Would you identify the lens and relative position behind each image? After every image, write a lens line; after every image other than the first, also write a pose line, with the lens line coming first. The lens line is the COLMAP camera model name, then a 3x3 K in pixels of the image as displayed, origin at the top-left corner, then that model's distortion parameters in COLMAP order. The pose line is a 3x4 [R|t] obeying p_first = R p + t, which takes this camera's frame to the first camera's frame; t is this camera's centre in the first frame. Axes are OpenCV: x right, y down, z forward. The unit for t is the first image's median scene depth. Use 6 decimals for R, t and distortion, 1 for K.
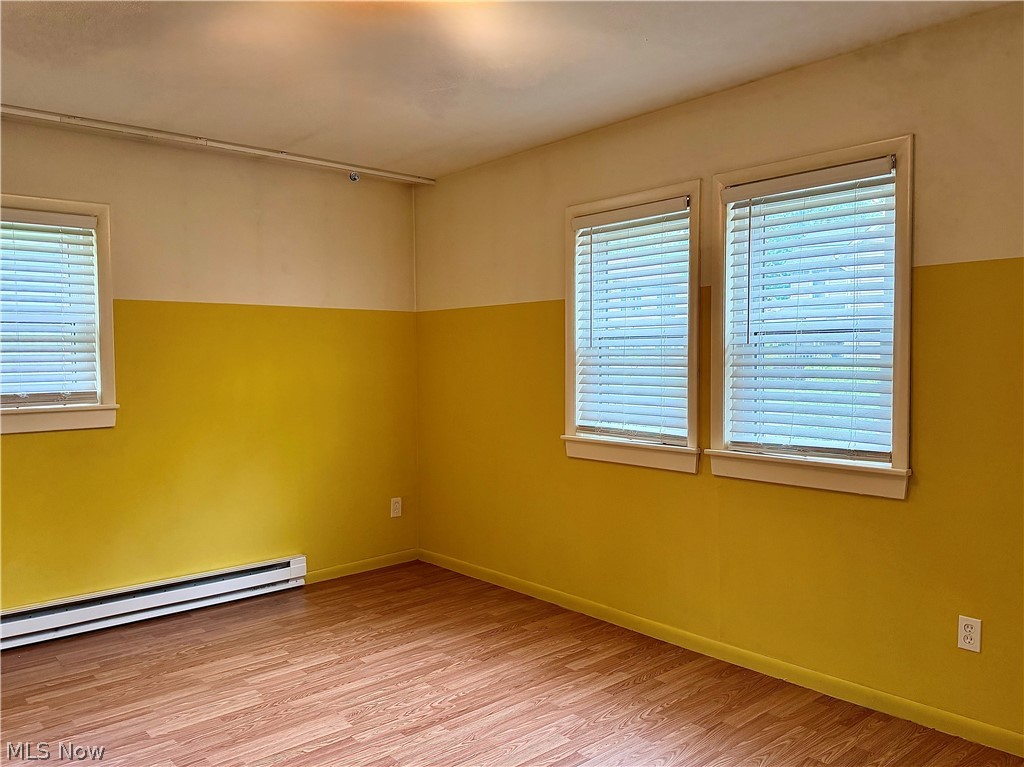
lens RADIAL K [[783.2, 0, 512.0], [0, 783.2, 383.5], [0, 0, 1]] dist [0.033152, -0.052711]
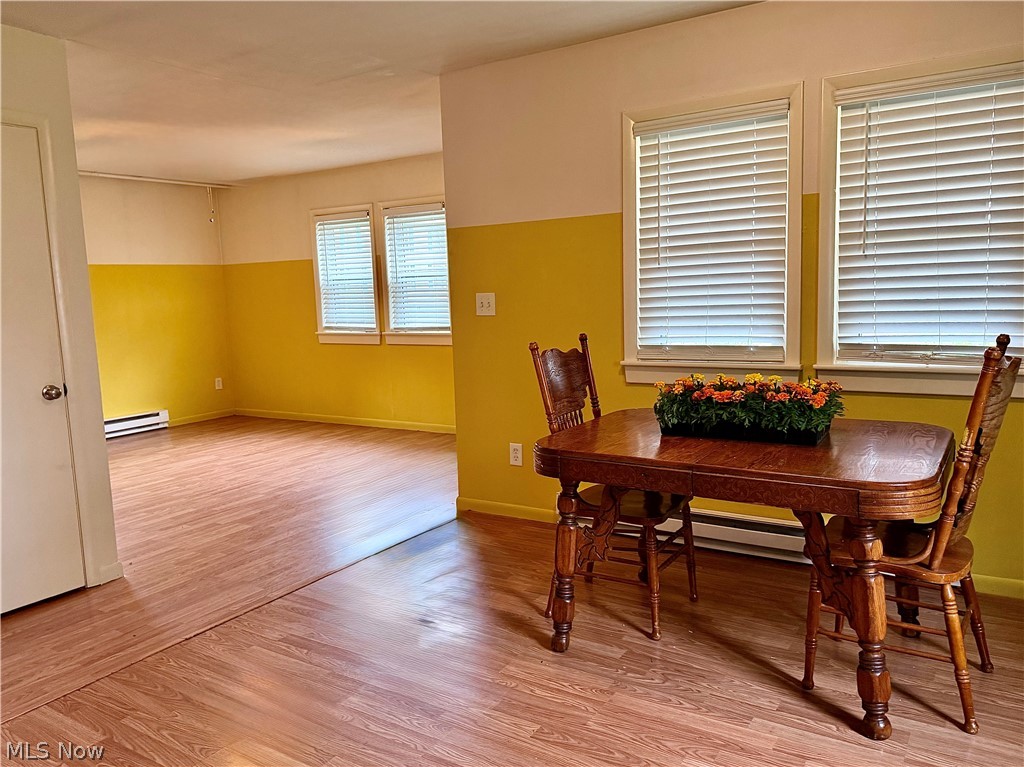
lens RADIAL K [[774.0, 0, 530.3], [0, 774.0, 384.9], [0, 0, 1]] dist [0.183883, -0.473341]
pose [[0.958292, -0.062704, 0.278827, 0.028994], [0.038072, 0.994947, 0.092899, 0.043735], [-0.283243, -0.078409, 0.955837, -1.140634]]
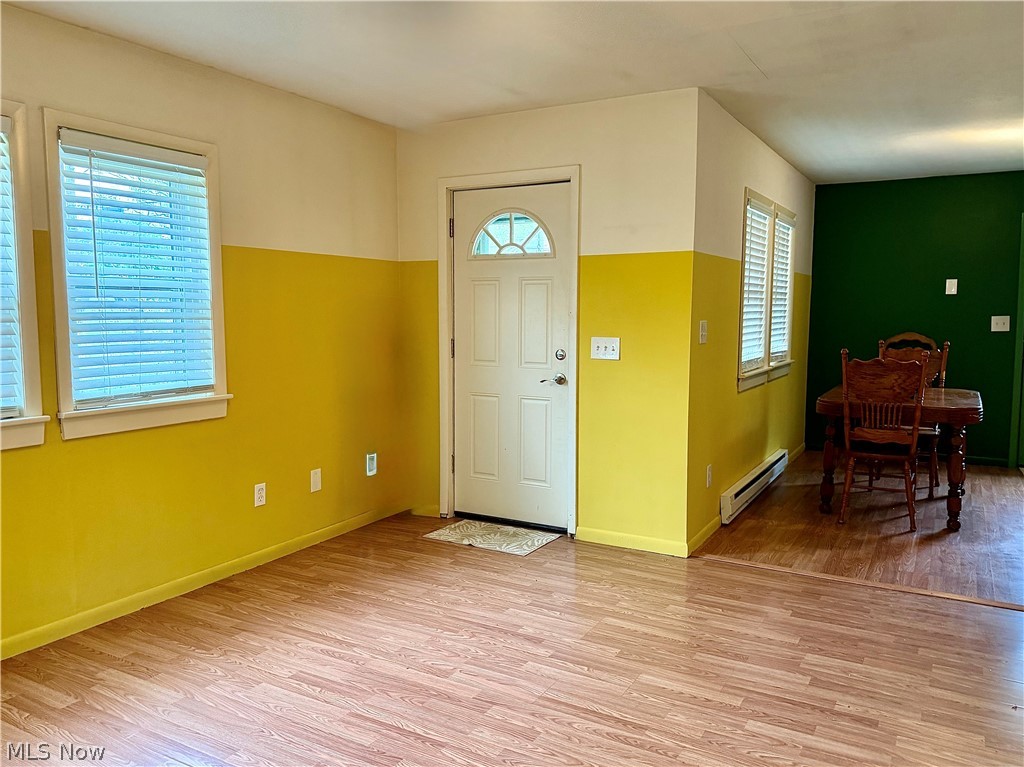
lens RADIAL K [[783.2, 0, 512.0], [0, 783.2, 383.5], [0, 0, 1]] dist [0.033152, -0.052711]
pose [[-0.324576, -0.081013, 0.942384, -0.759601], [0.035762, 0.994562, 0.097815, -0.019954], [-0.945183, 0.065450, -0.319914, 0.779387]]
